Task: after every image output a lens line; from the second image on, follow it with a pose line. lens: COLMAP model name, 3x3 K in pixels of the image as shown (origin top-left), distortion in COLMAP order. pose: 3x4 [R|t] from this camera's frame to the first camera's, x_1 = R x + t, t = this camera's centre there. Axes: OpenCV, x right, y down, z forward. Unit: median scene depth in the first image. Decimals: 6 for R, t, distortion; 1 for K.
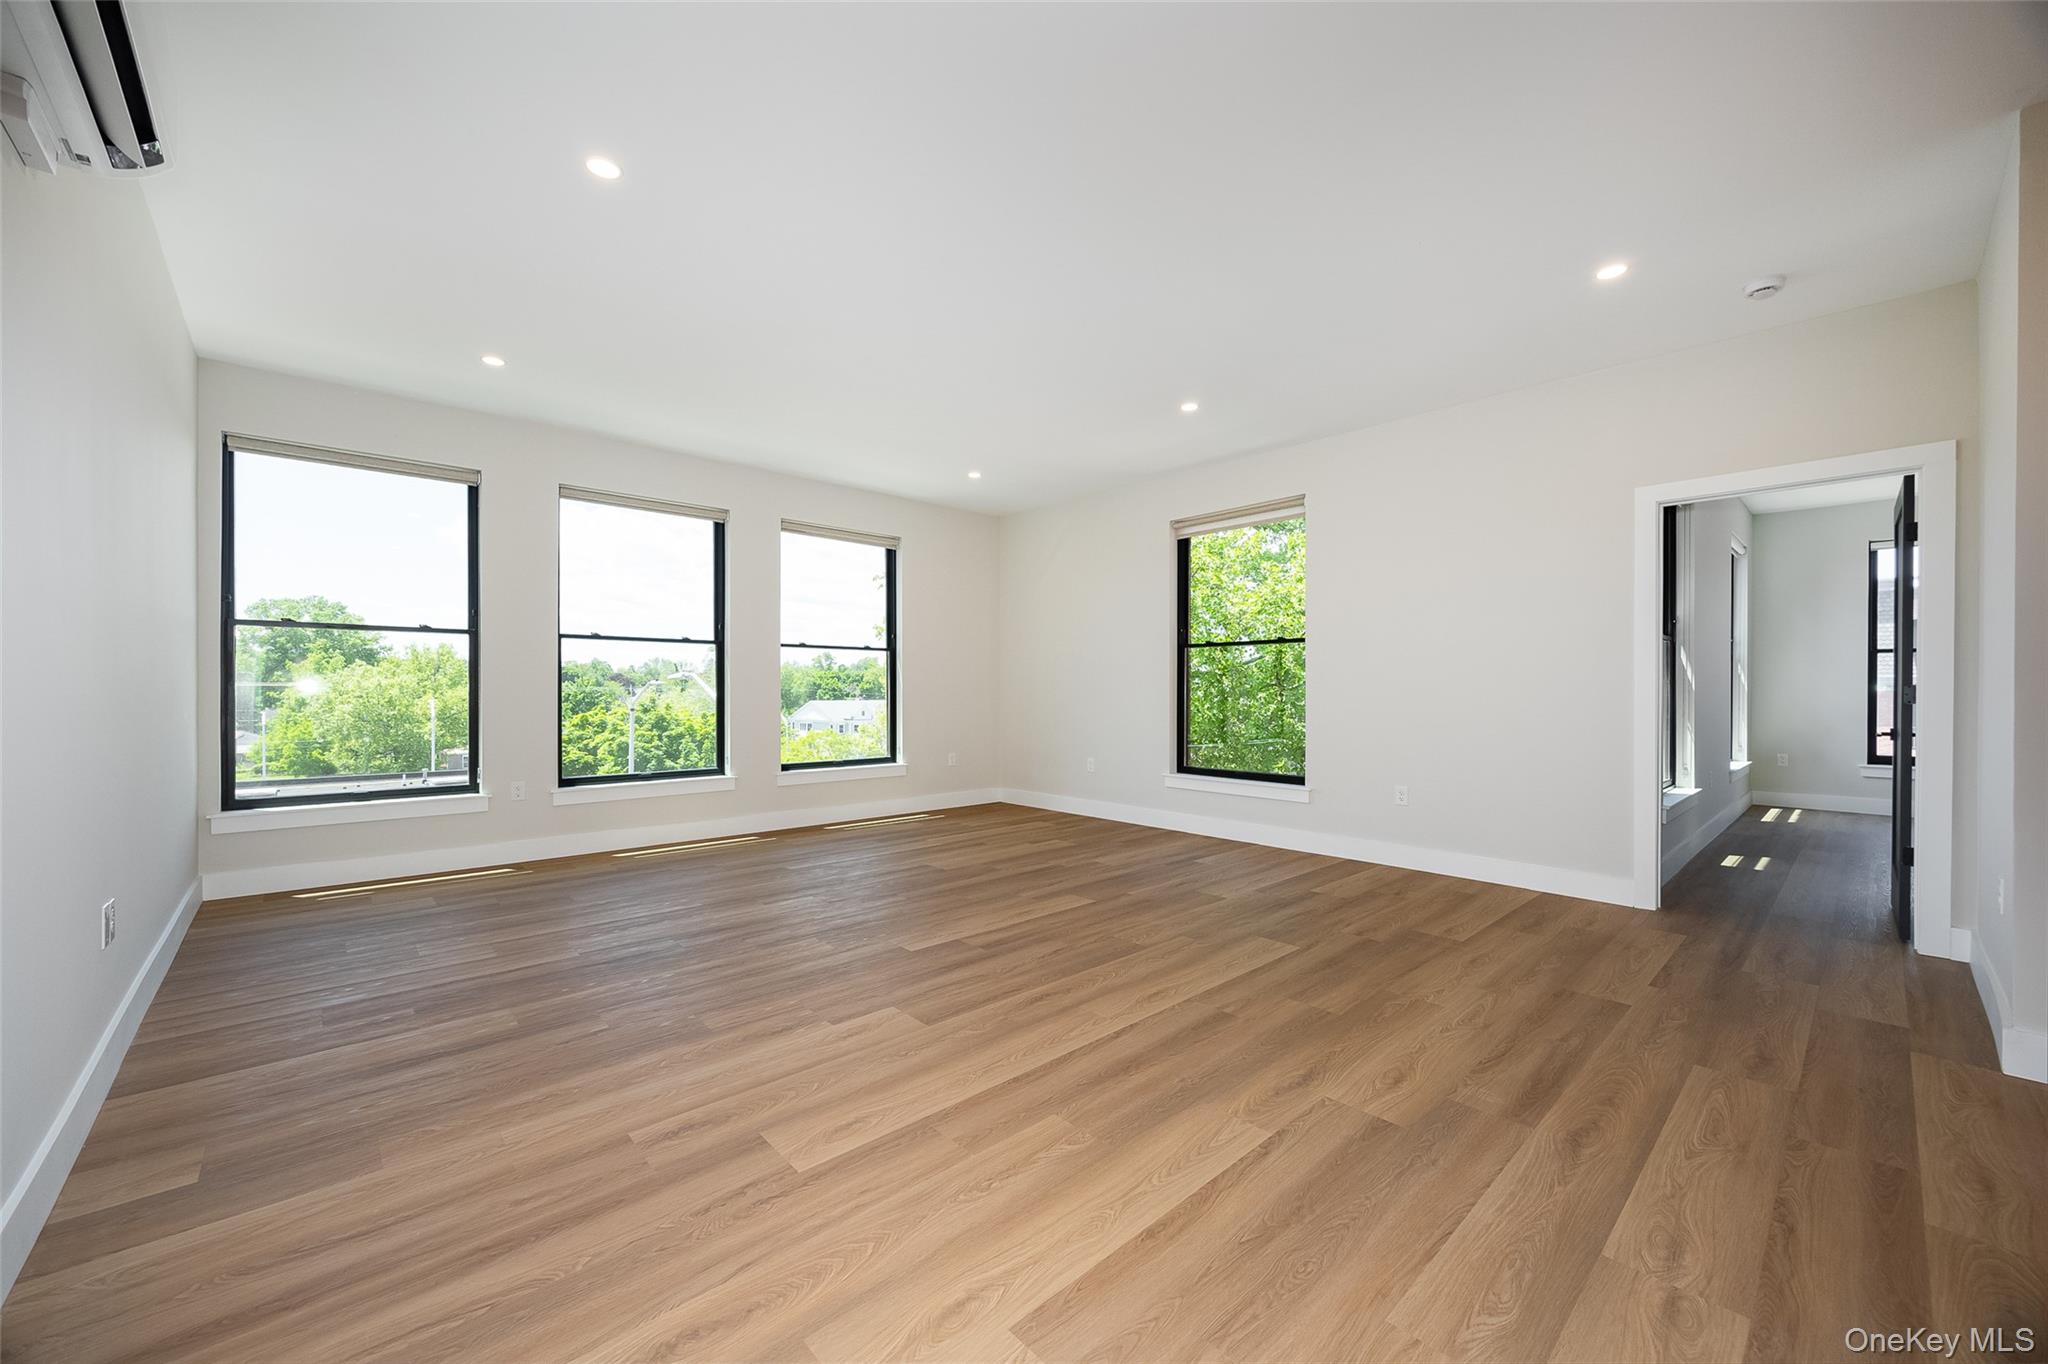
lens RADIAL K [[782.0, 0, 1024.0], [0, 782.0, 682.0], [0, 0, 1]] dist [0.017843, 0.000197]
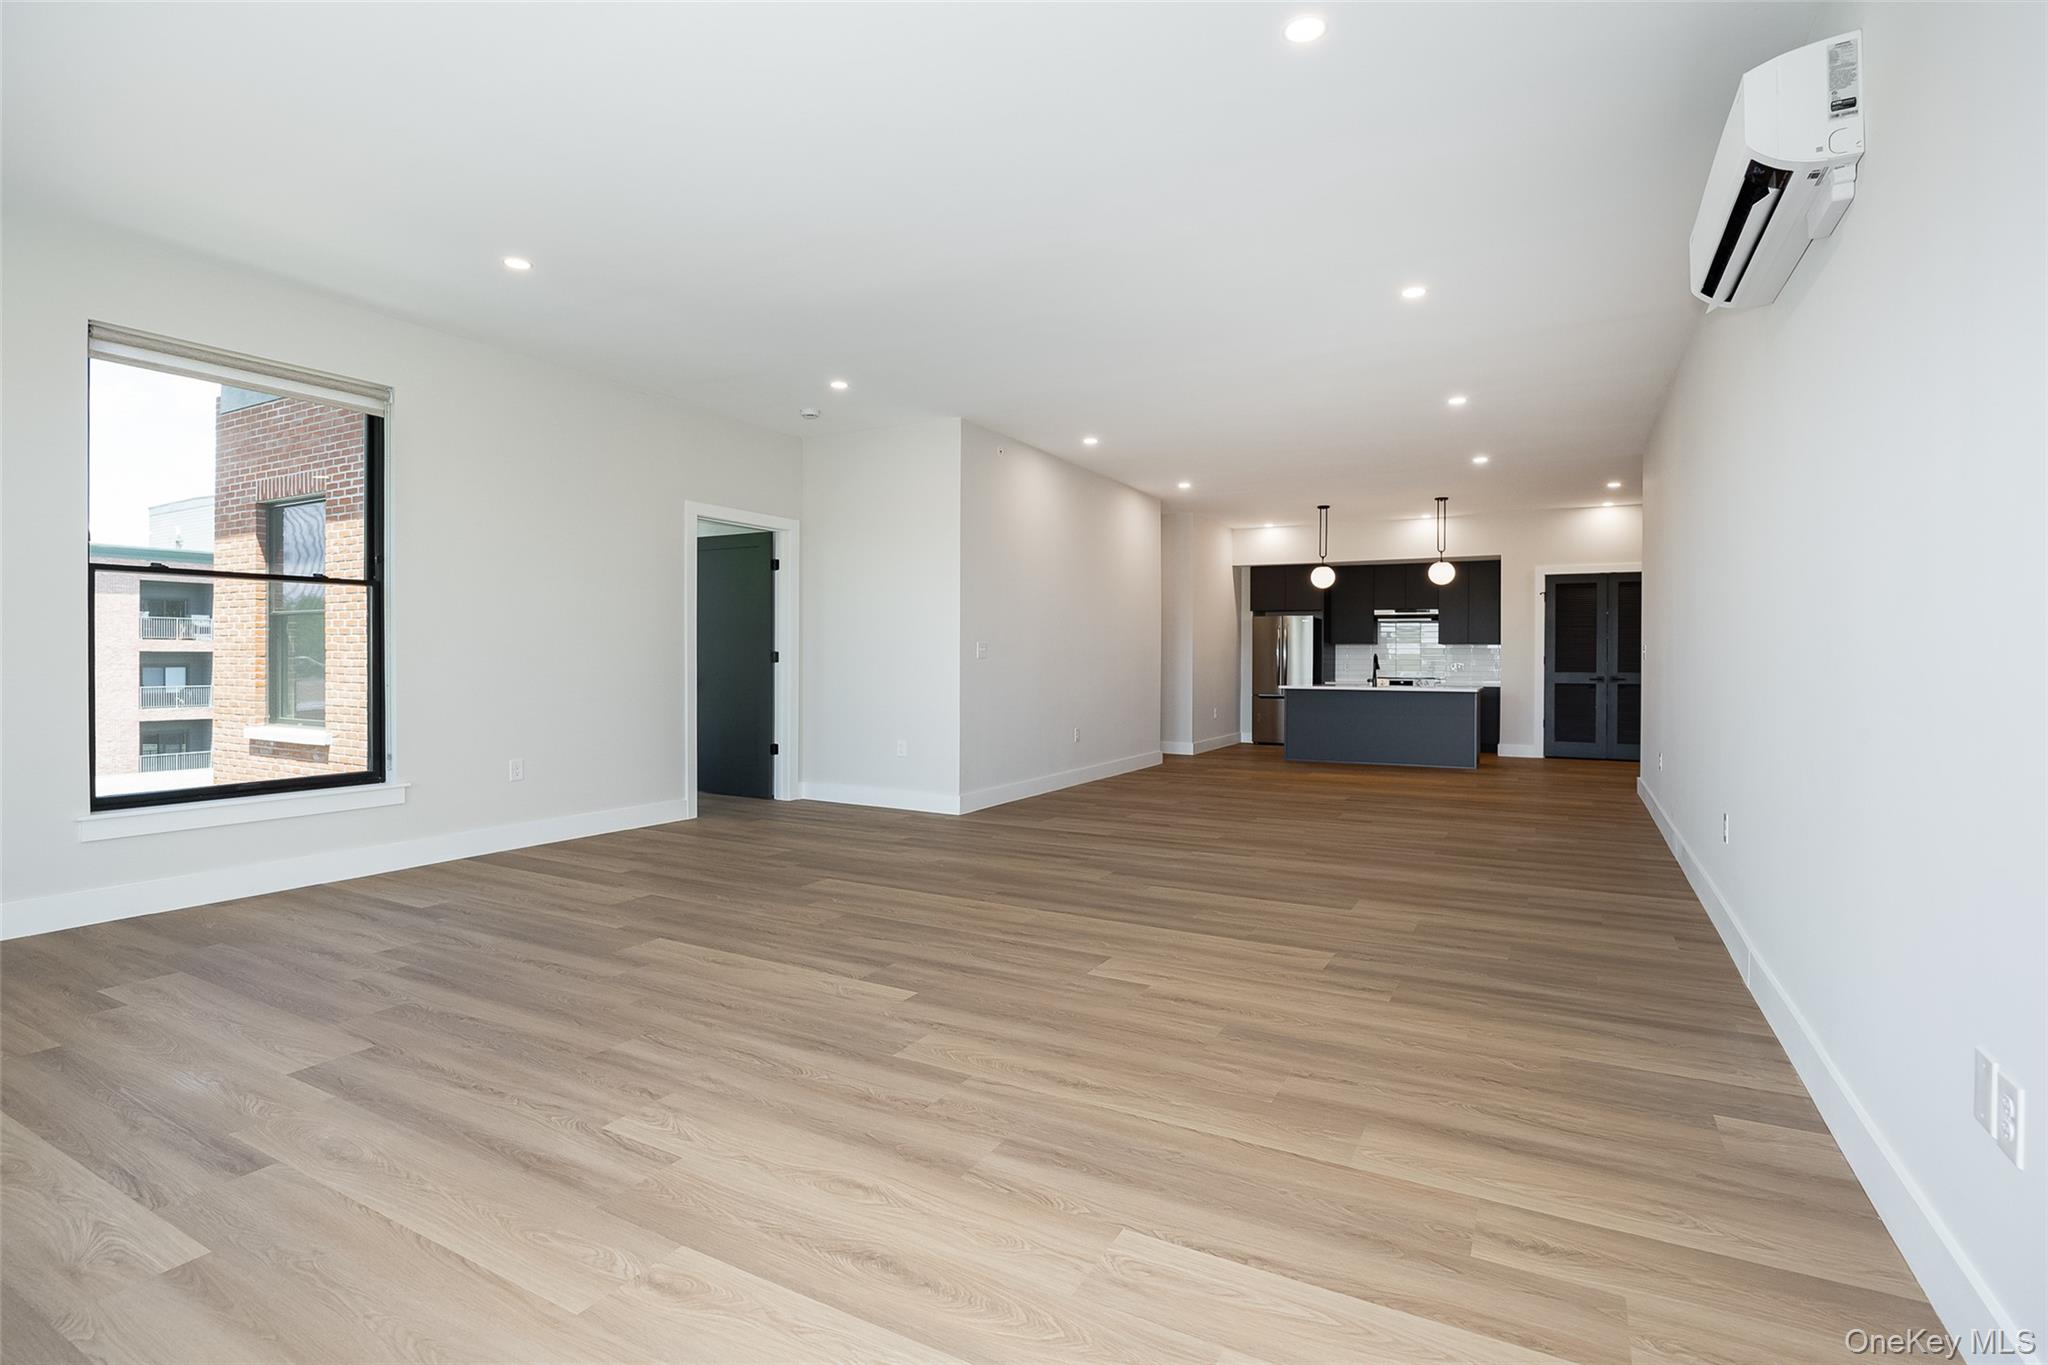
lens RADIAL K [[976.0, 0, 1024.0], [0, 976.0, 682.5], [0, 0, 1]] dist [-0.002730, -0.000688]
pose [[-0.318657, -0.028794, 0.947433, -1.116867], [-0.011343, 0.999583, 0.026564, 0.032680], [-0.947802, -0.002282, -0.318850, 1.303398]]
